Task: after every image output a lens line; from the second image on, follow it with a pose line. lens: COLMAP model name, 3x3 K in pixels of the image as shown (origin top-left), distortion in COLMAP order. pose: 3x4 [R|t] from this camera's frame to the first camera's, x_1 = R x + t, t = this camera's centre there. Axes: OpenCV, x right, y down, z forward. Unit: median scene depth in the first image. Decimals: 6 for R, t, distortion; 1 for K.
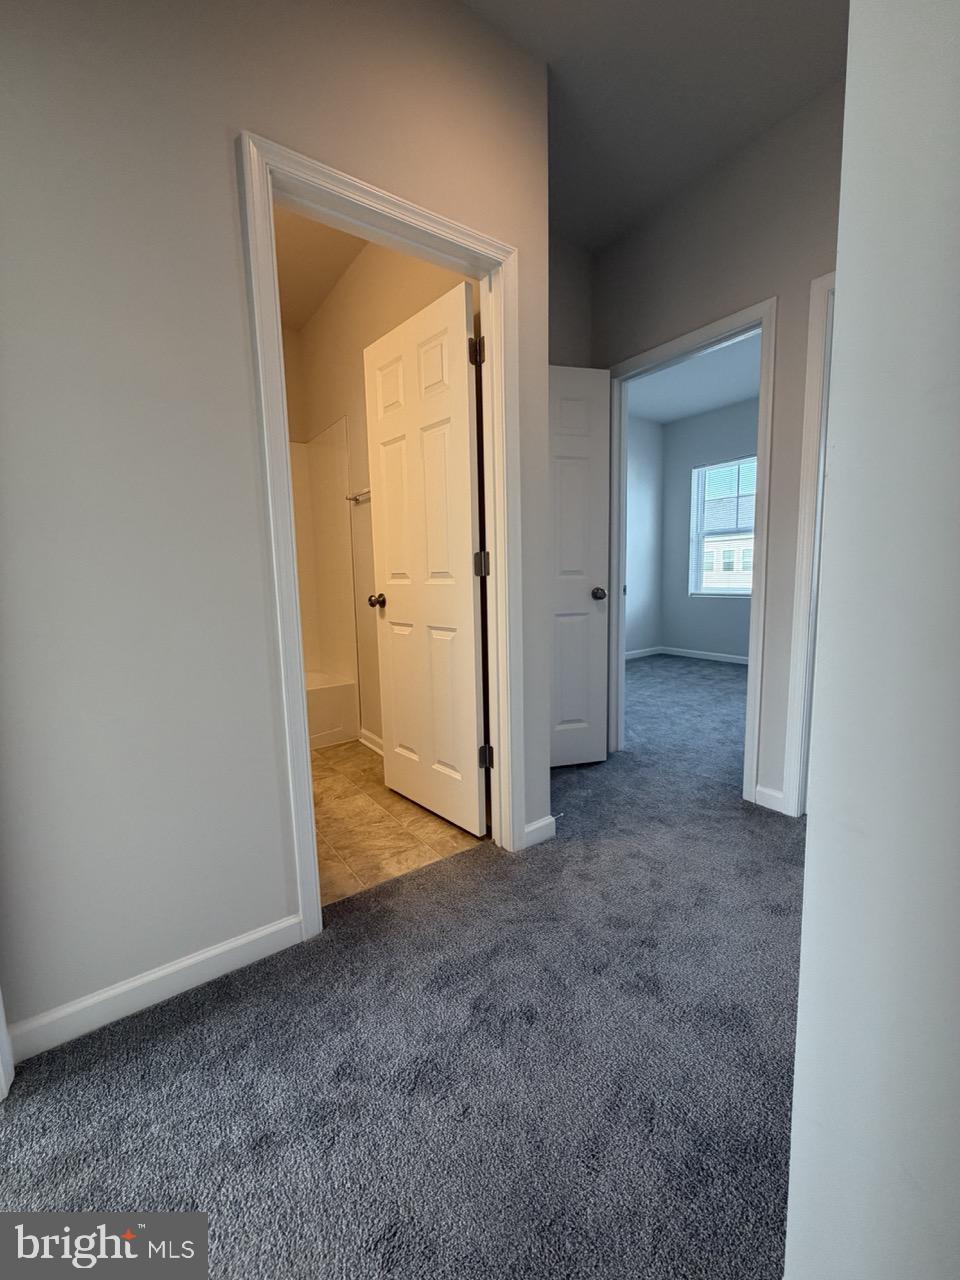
lens RADIAL K [[509.9, 0, 483.2], [0, 509.9, 635.1], [0, 0, 1]] dist [0.001231, -0.000833]
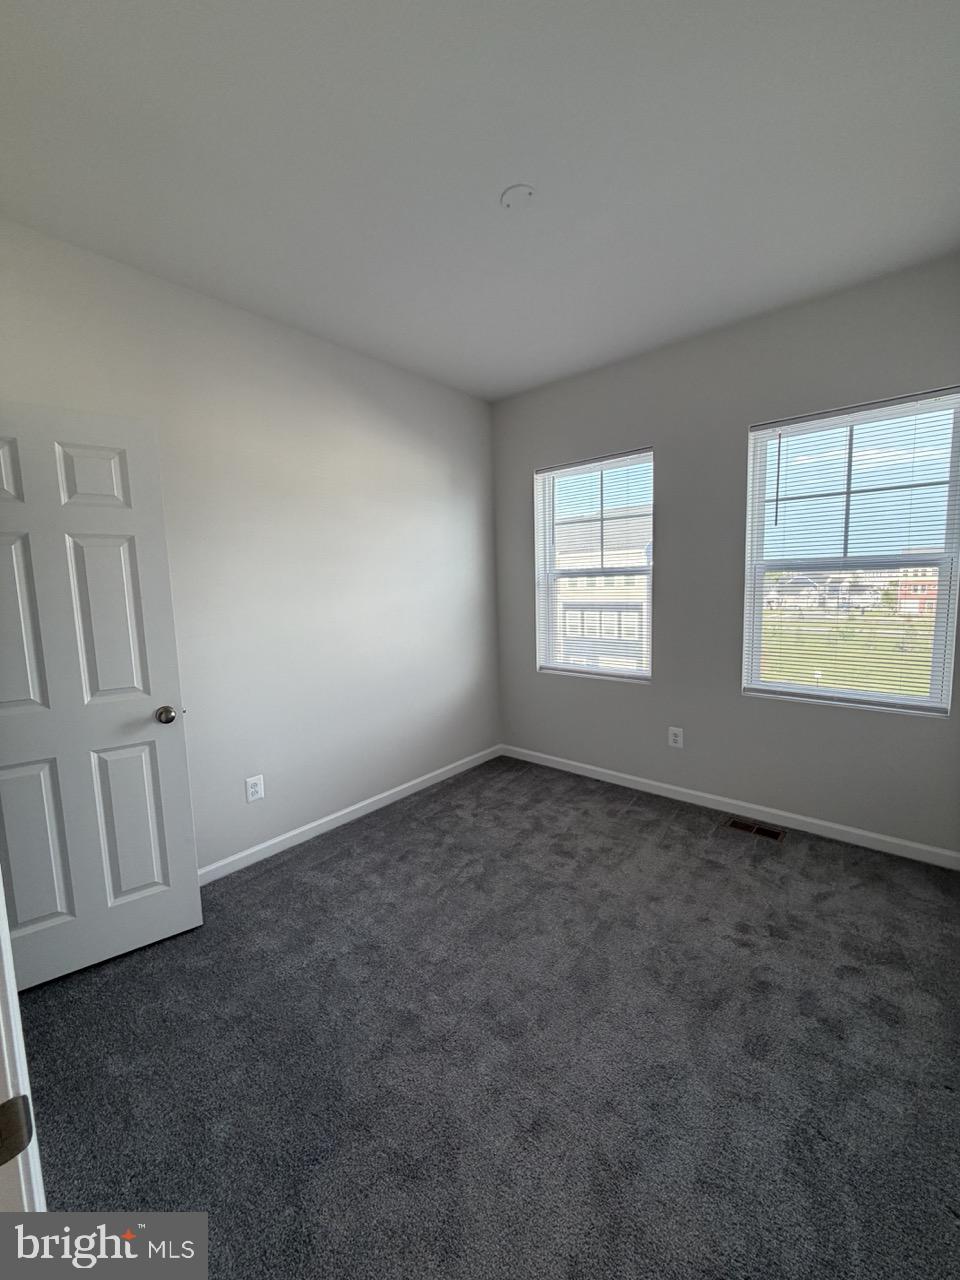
lens RADIAL K [[509.9, 0, 483.2], [0, 509.9, 635.1], [0, 0, 1]] dist [0.001231, -0.000833]
pose [[0.971983, -0.030445, 0.233069, 0.533801], [0.034744, 0.999293, -0.014364, -0.323534], [-0.232467, 0.022059, 0.972354, 1.102421]]
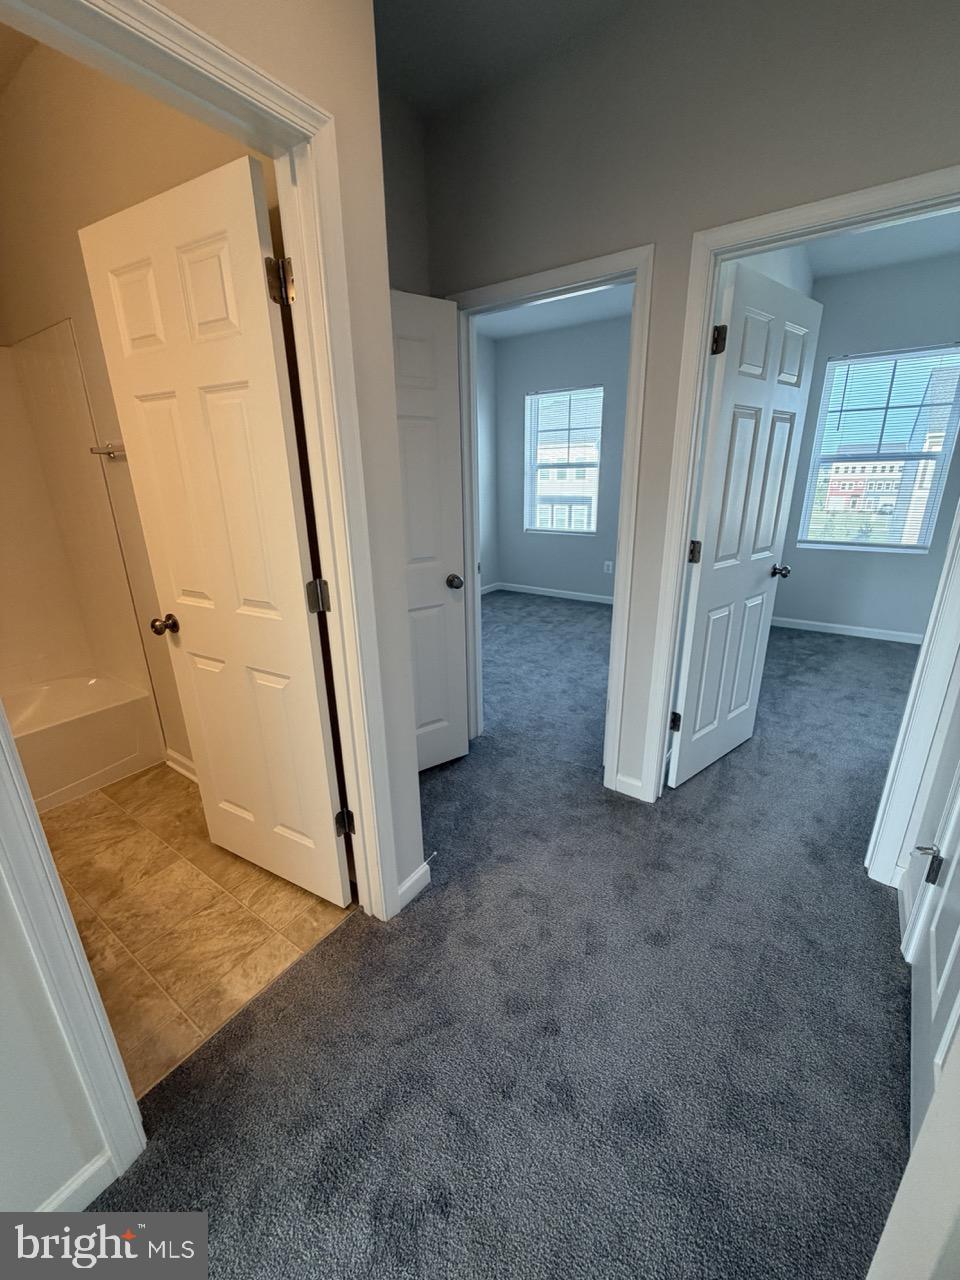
lens RADIAL K [[509.9, 0, 483.2], [0, 509.9, 635.1], [0, 0, 1]] dist [0.001231, -0.000833]
pose [[0.943780, -0.094039, 0.316915, -0.014715], [0.034766, 0.981603, 0.187740, -0.192640], [-0.328740, -0.166168, 0.929687, 0.199549]]
